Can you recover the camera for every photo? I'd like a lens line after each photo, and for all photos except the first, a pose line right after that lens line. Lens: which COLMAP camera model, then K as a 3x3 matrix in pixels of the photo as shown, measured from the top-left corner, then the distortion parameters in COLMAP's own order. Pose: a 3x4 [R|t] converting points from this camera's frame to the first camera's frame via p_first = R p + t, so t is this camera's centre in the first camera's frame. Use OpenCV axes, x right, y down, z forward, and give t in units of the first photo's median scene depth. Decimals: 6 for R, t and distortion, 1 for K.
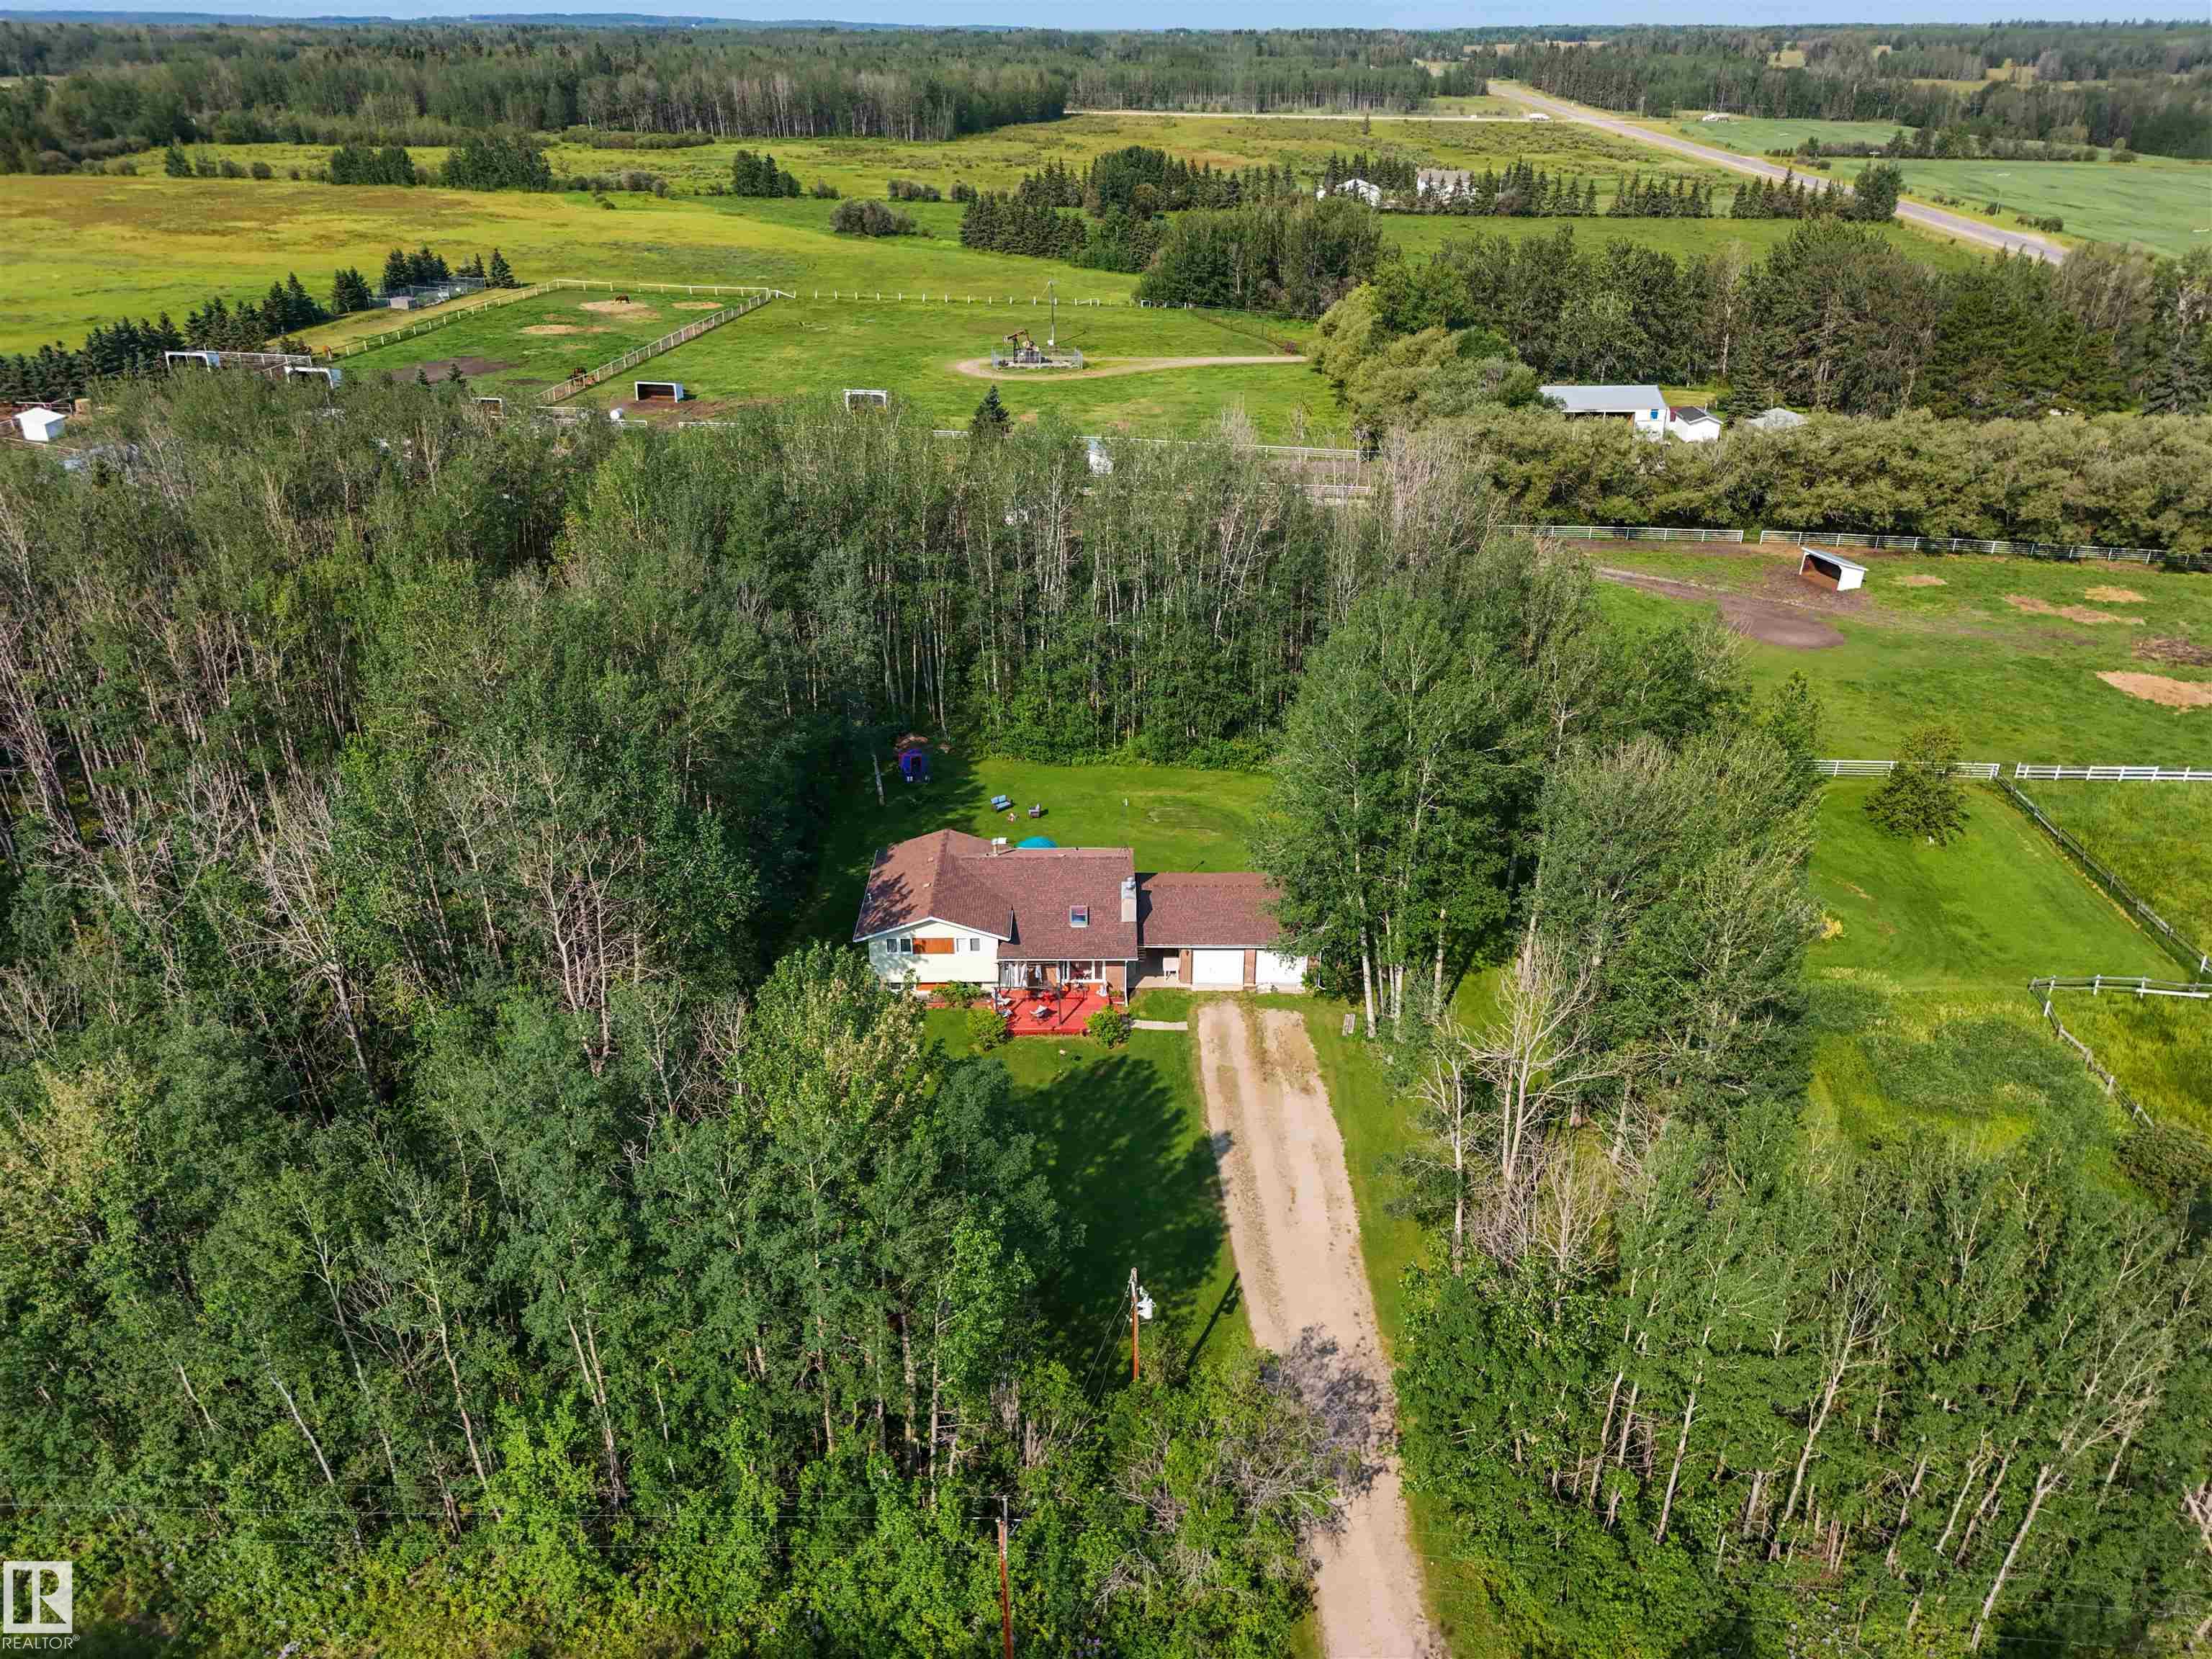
lens RADIAL K [[1631.7, 0, 1106.8], [0, 1631.7, 846.0], [0, 0, 1]] dist [0.068934, -0.051780]
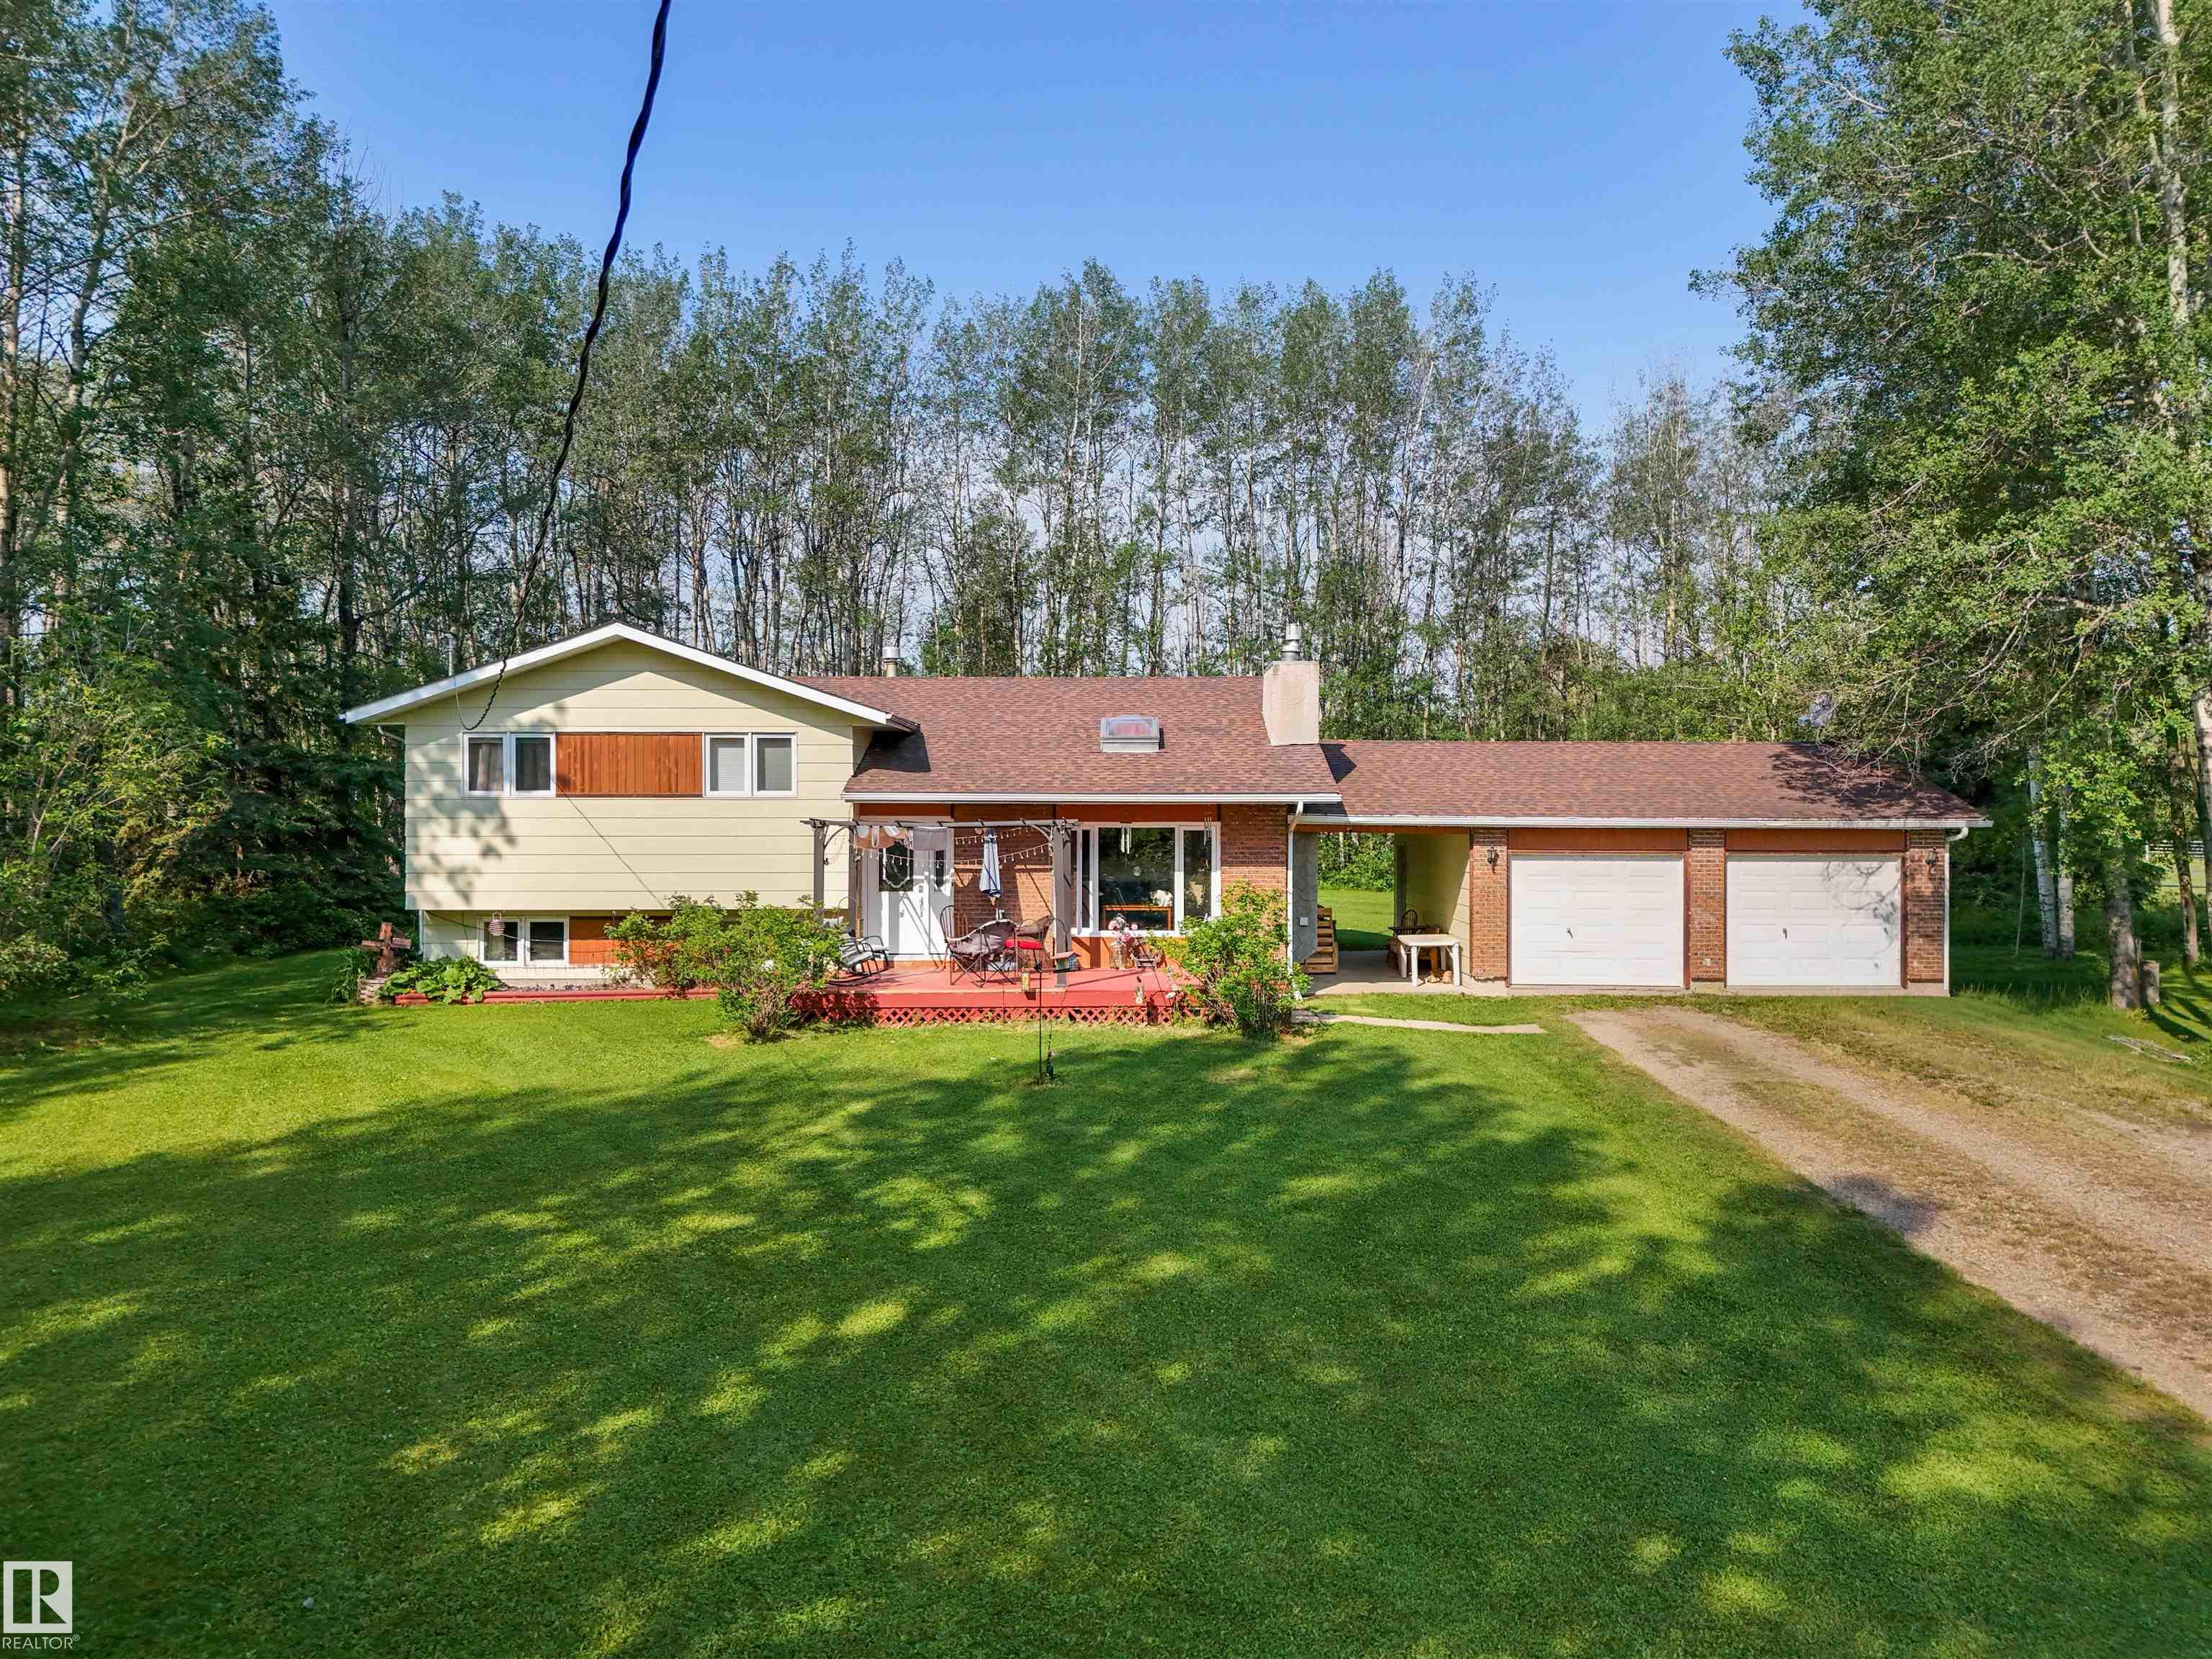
lens RADIAL K [[1631.7, 0, 1106.8], [0, 1631.7, 846.0], [0, 0, 1]] dist [0.068934, -0.051780]
pose [[0.999838, 0.002910, -0.017768, -0.005031], [-0.010621, 0.892177, -0.451561, 0.062069], [0.014538, 0.451677, 0.892063, 0.227447]]
